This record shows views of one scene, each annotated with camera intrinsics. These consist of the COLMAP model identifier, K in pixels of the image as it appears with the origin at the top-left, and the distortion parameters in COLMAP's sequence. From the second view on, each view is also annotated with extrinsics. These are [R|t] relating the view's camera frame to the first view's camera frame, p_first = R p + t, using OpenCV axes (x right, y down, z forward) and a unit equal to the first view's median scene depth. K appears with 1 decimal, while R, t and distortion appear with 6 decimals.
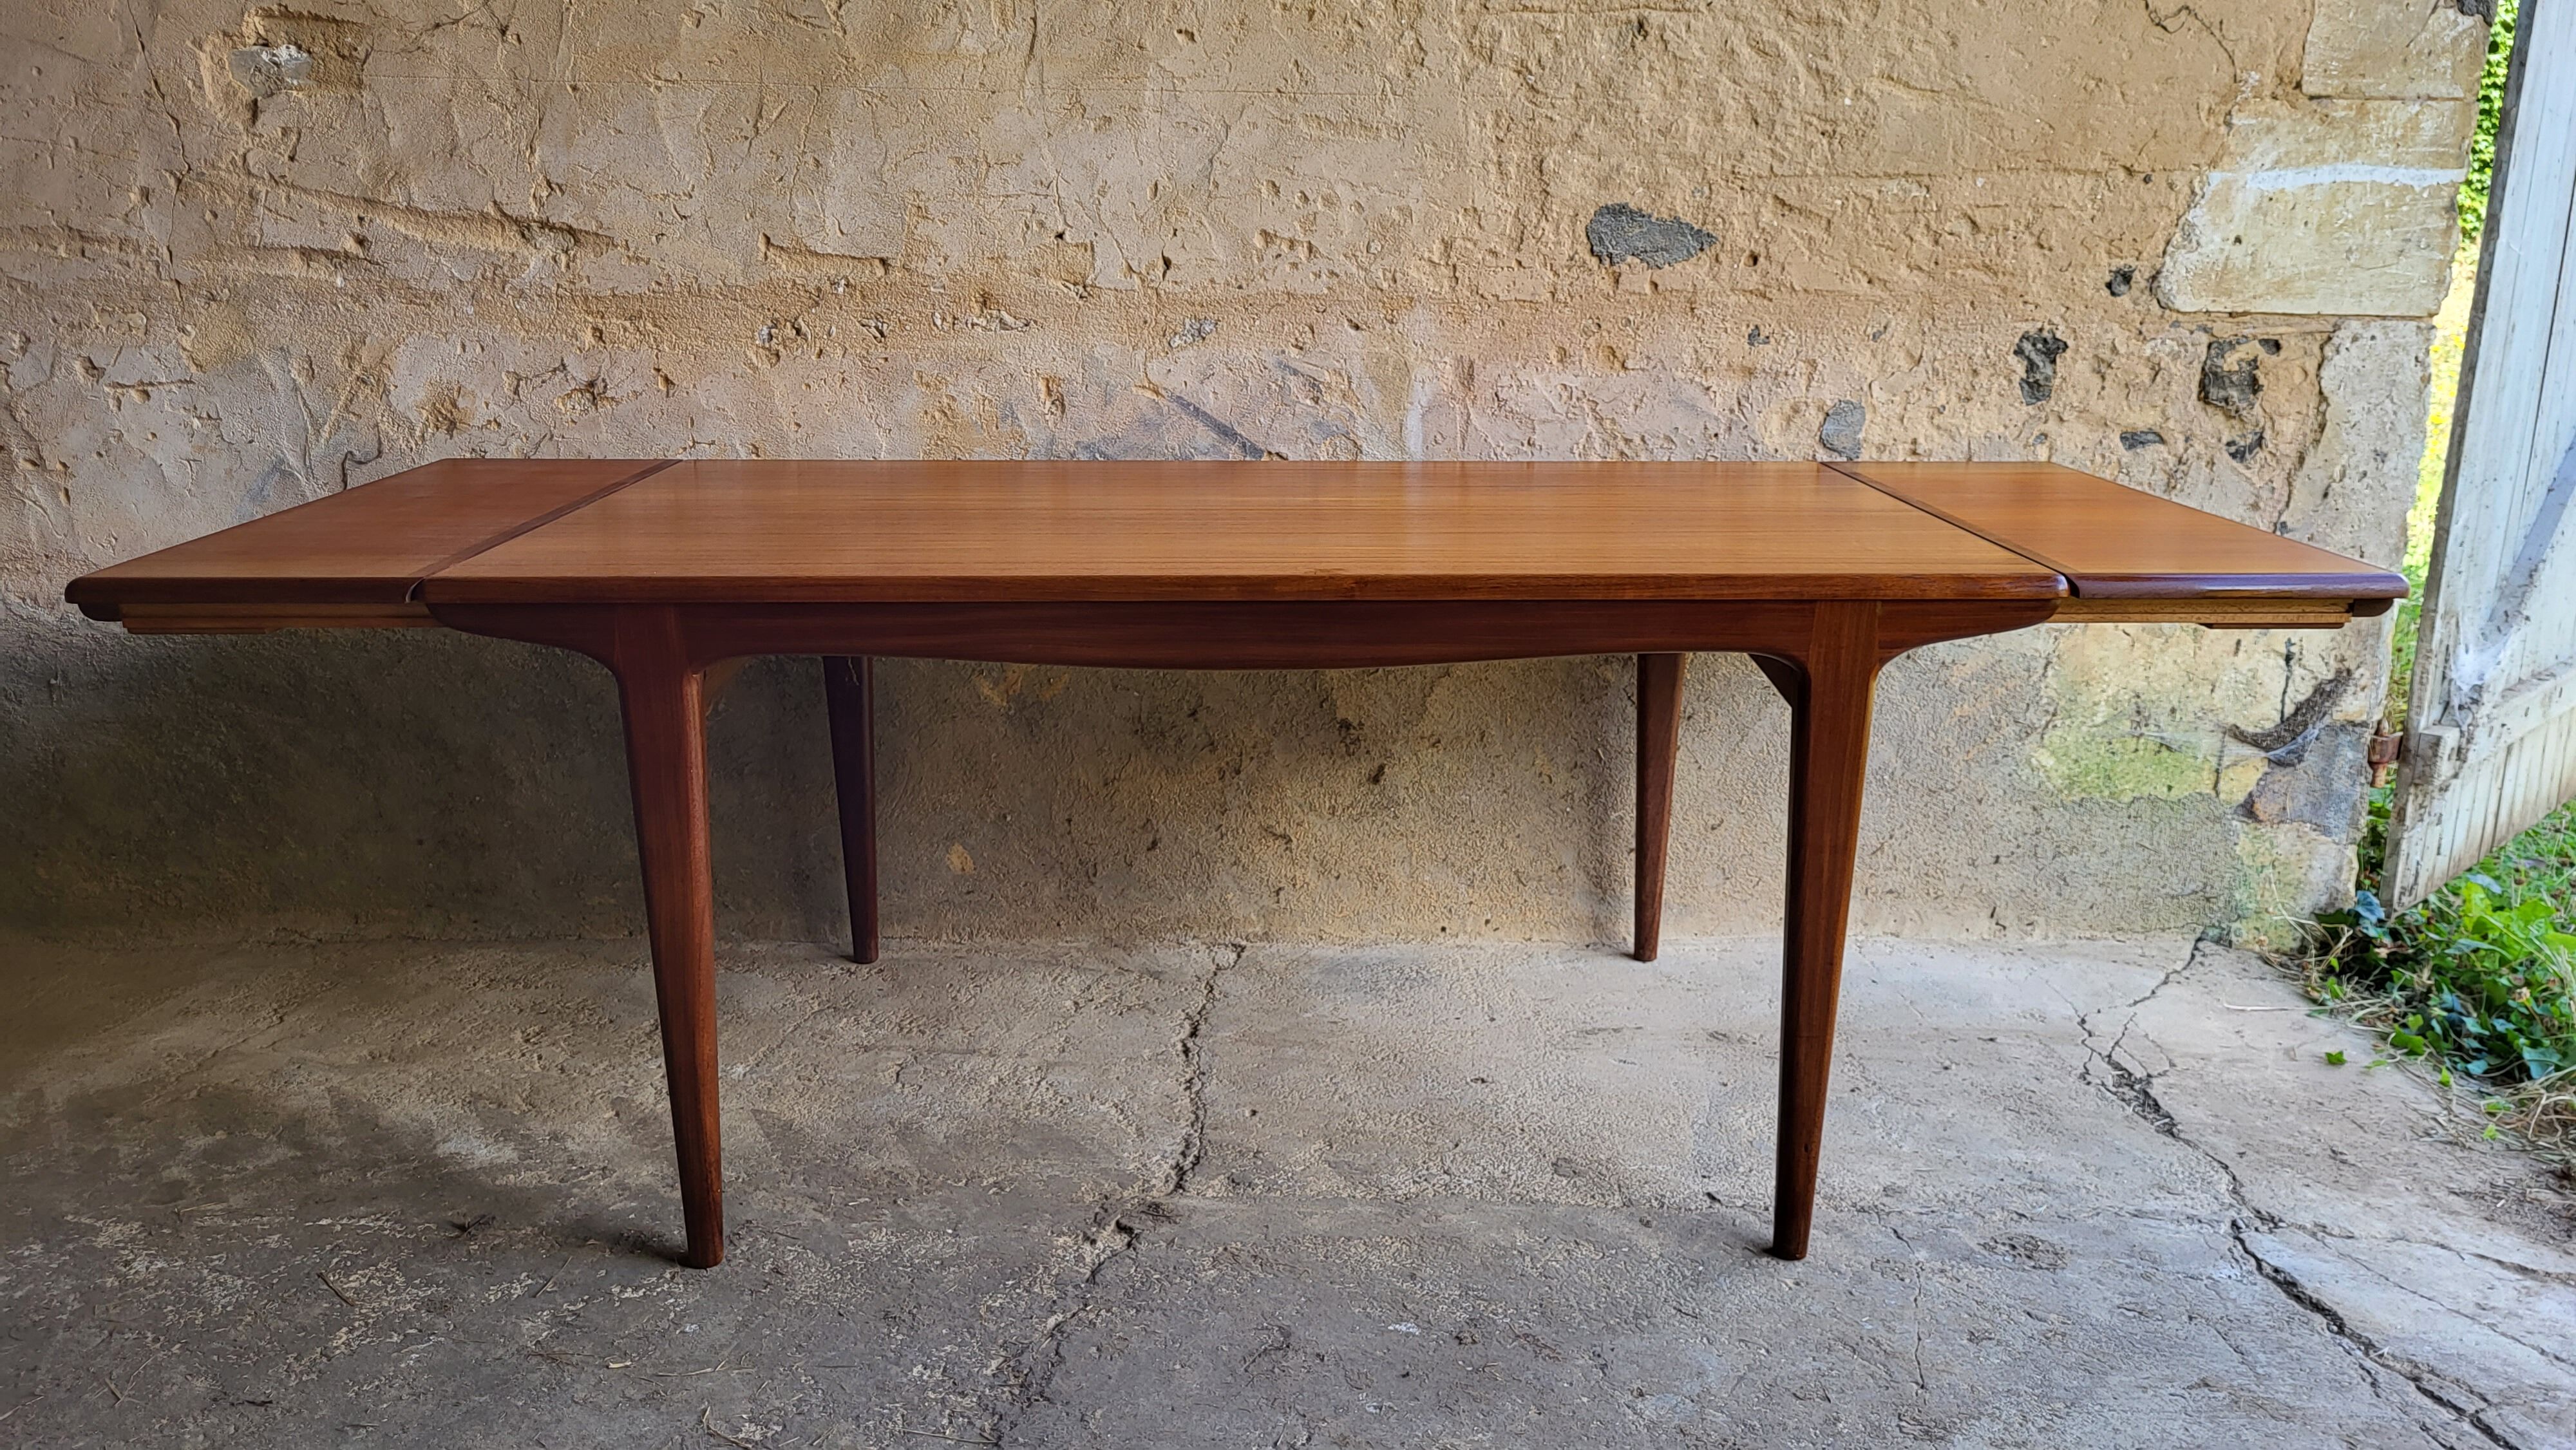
lens RADIAL K [[1977.5, 0, 1295.5], [0, 1977.5, 730.3], [0, 0, 1]] dist [0.043616, -0.041308]
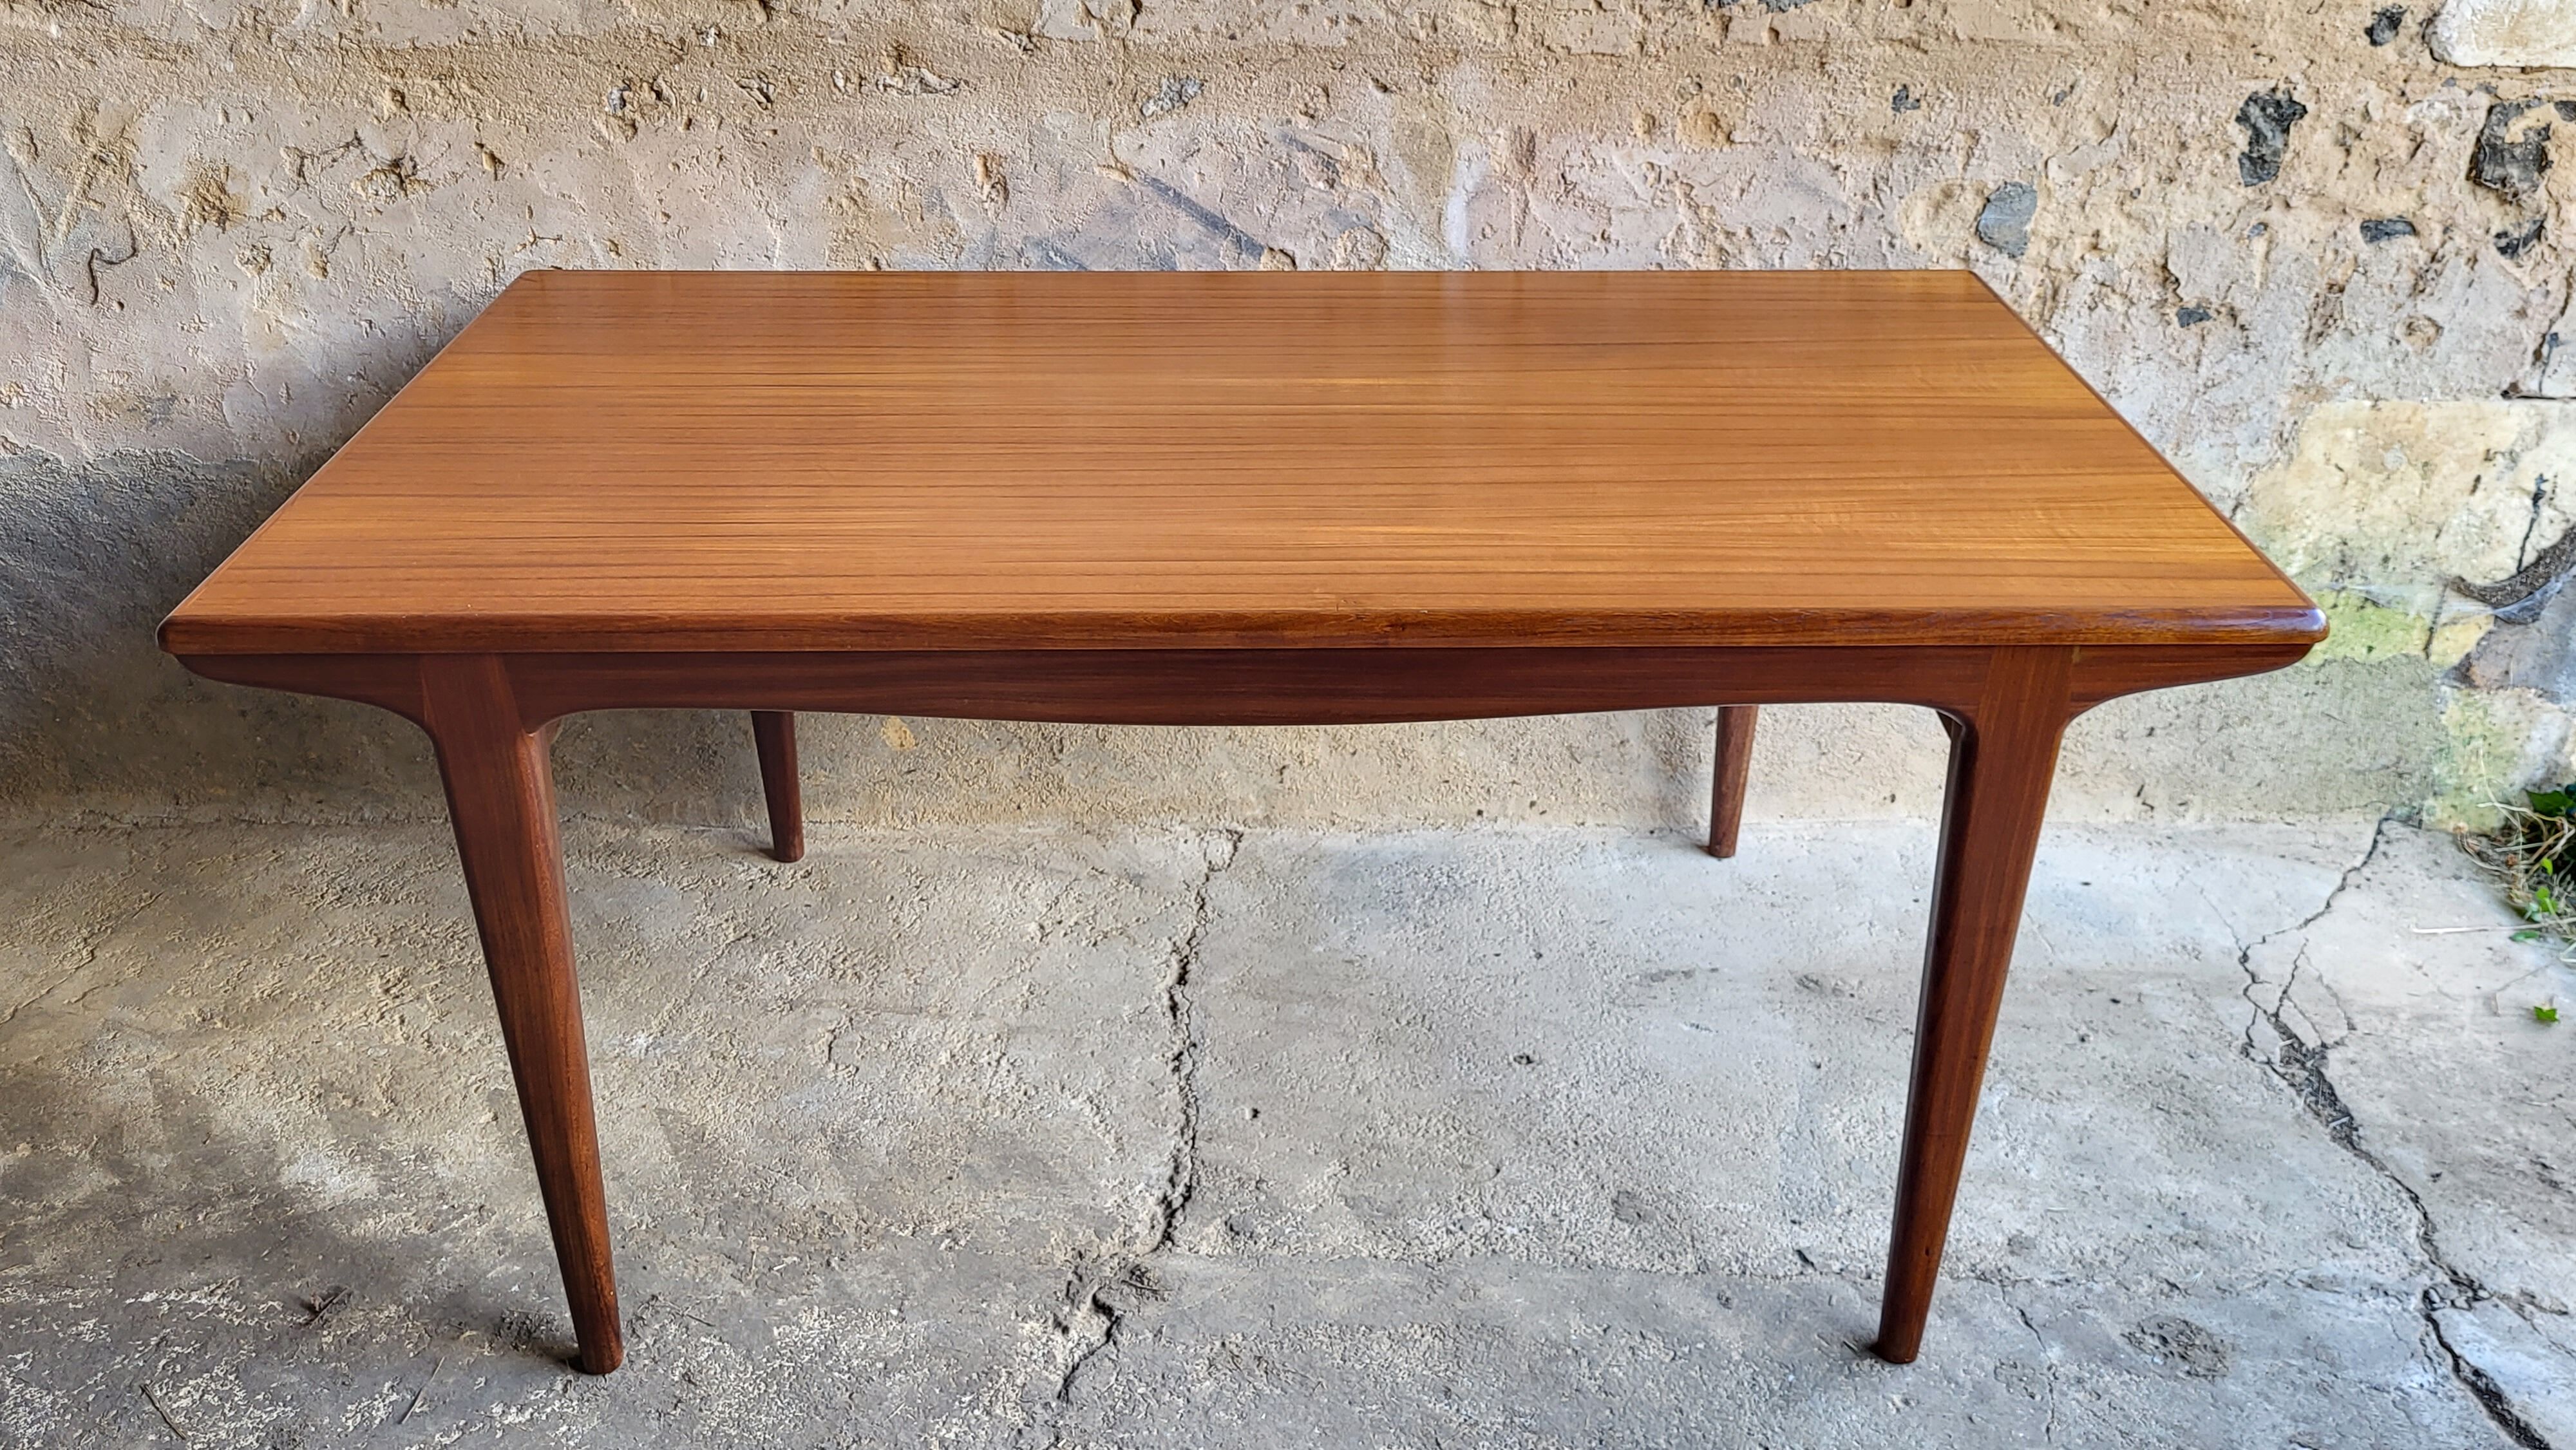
lens RADIAL K [[2179.1, 0, 1288.8], [0, 2179.1, 699.4], [0, 0, 1]] dist [0.041180, -0.037493]
pose [[0.999999, 0.000341, -0.001162, -0.005233], [-0.000080, 0.976114, 0.217260, -0.158570], [0.001209, -0.217260, 0.976113, 0.121805]]
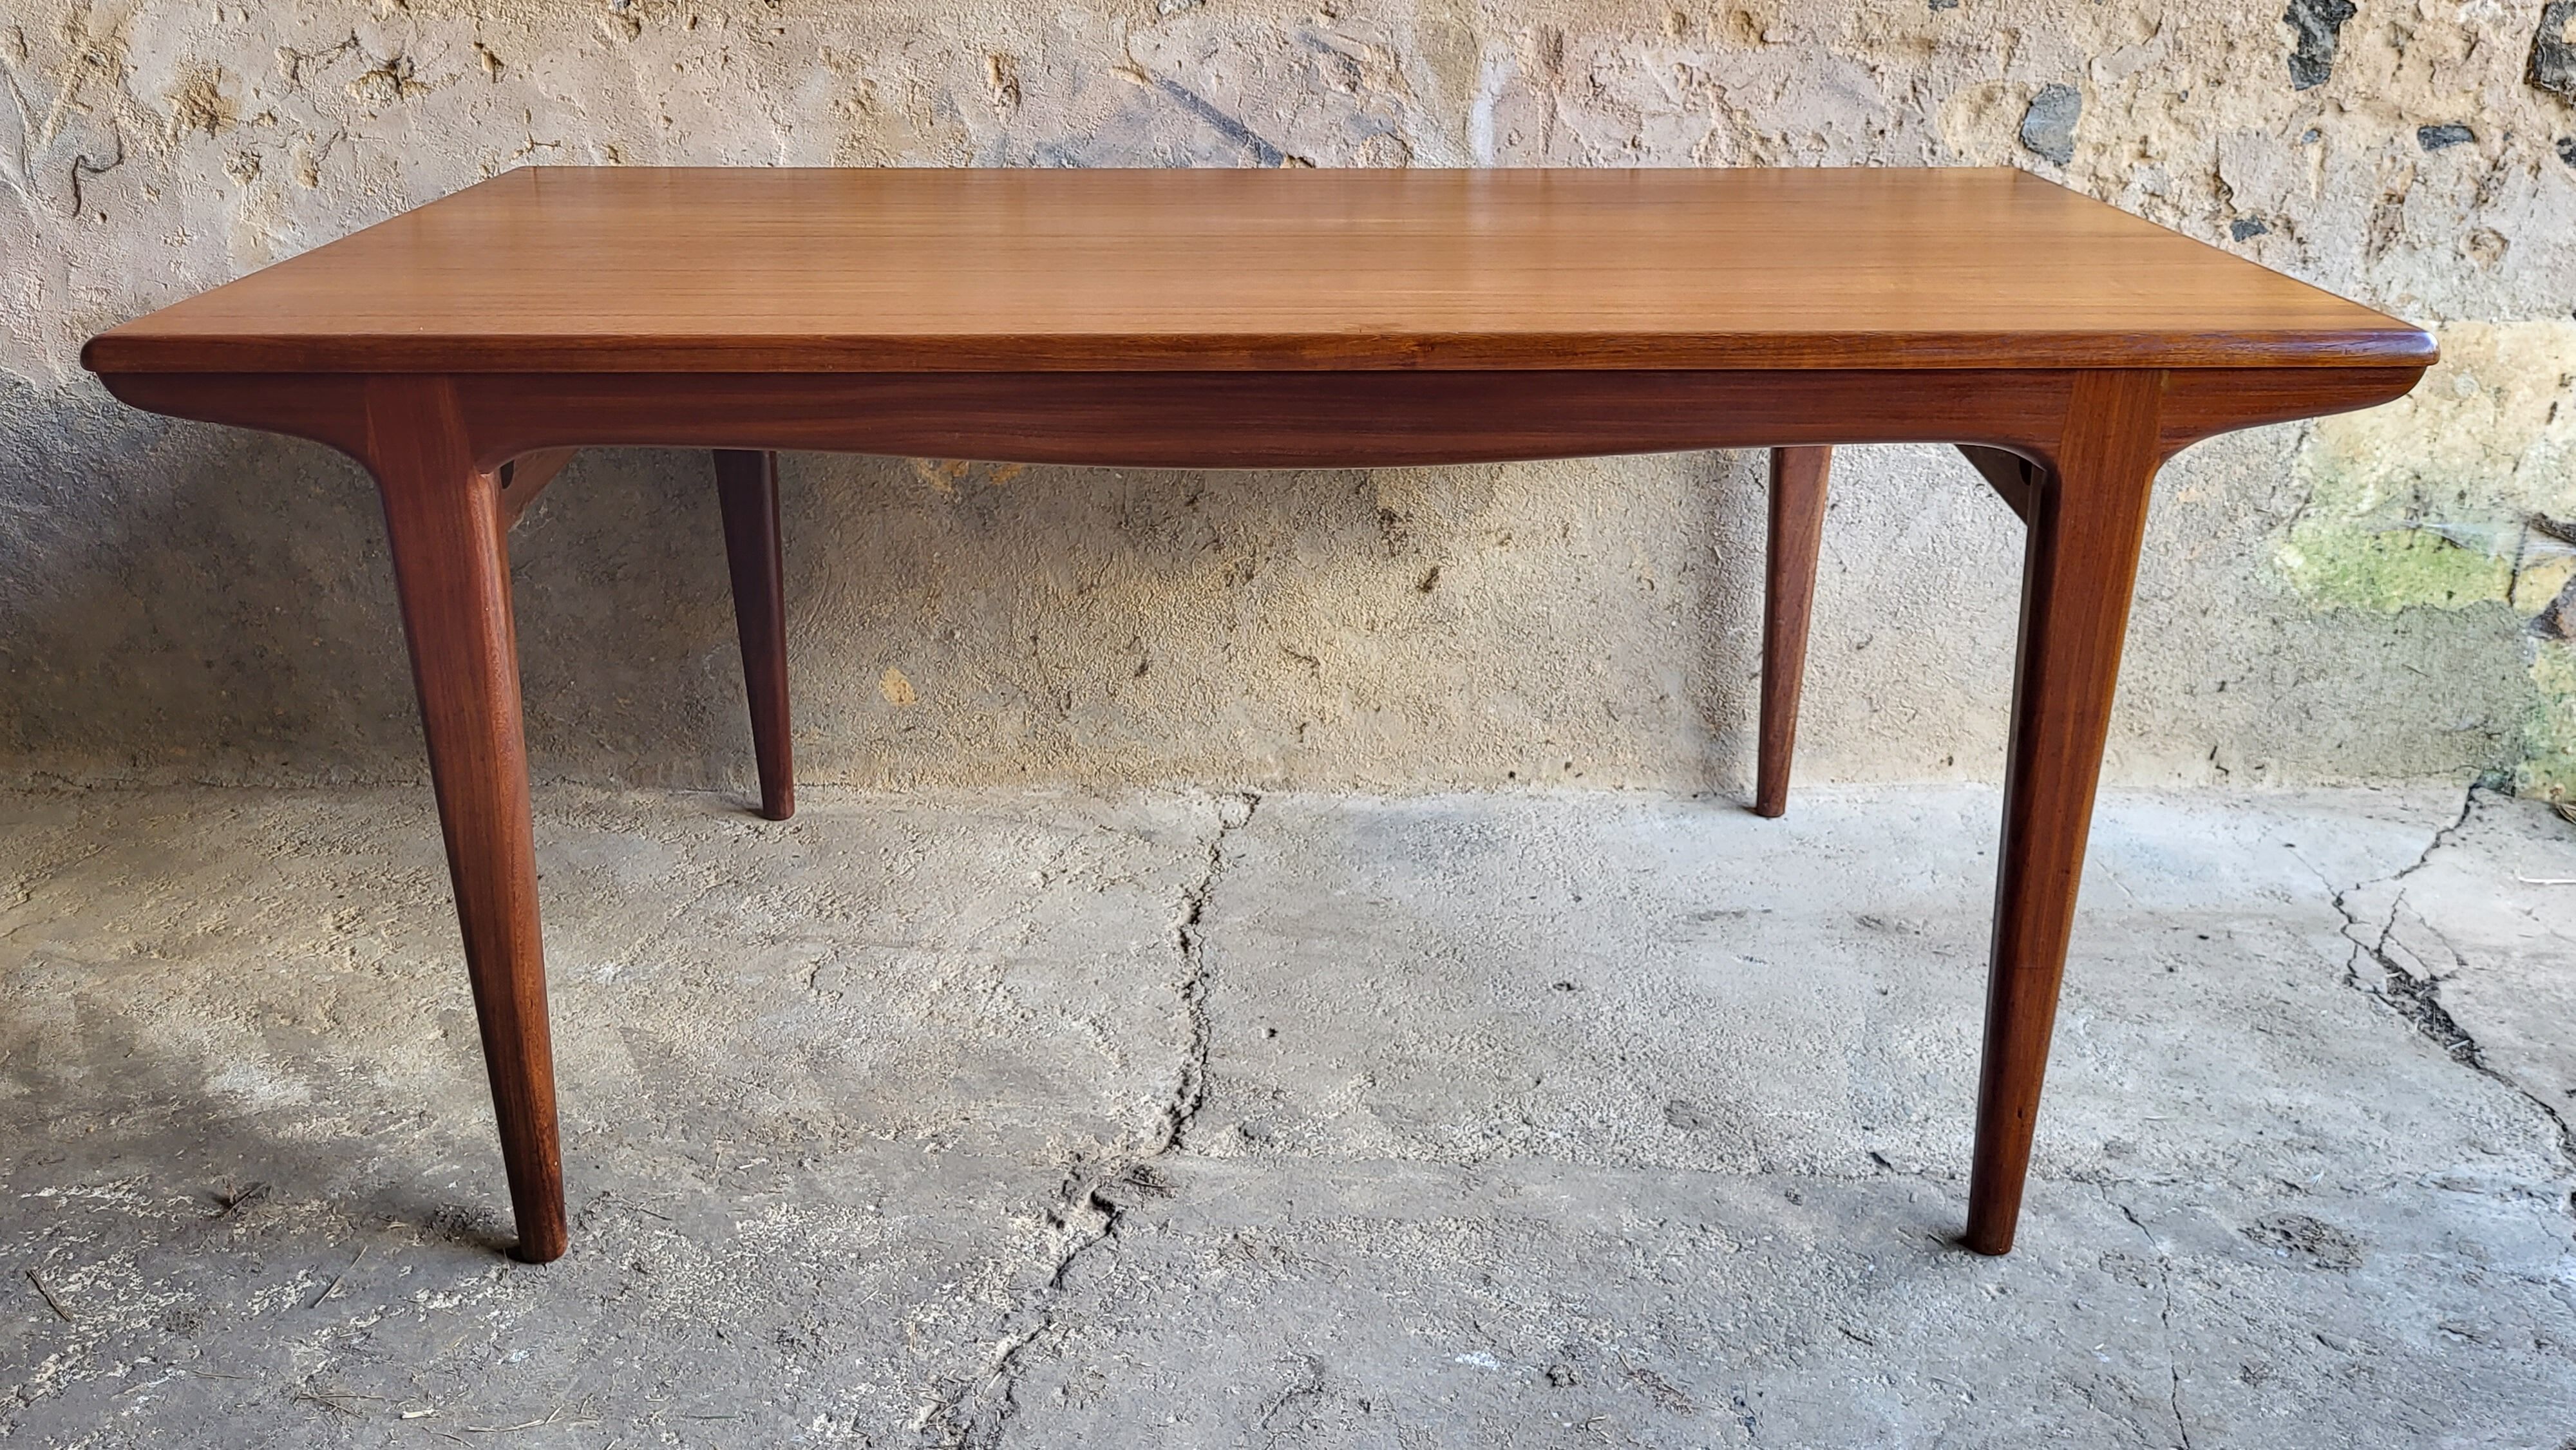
lens RADIAL K [[2179.1, 0, 1299.0], [0, 2179.1, 687.5], [0, 0, 1]] dist [0.041180, -0.037493]
pose [[0.999979, 0.000205, -0.006527, -0.004660], [0.000433, 0.995214, 0.097718, -0.020468], [0.006516, -0.097719, 0.995193, 0.151591]]
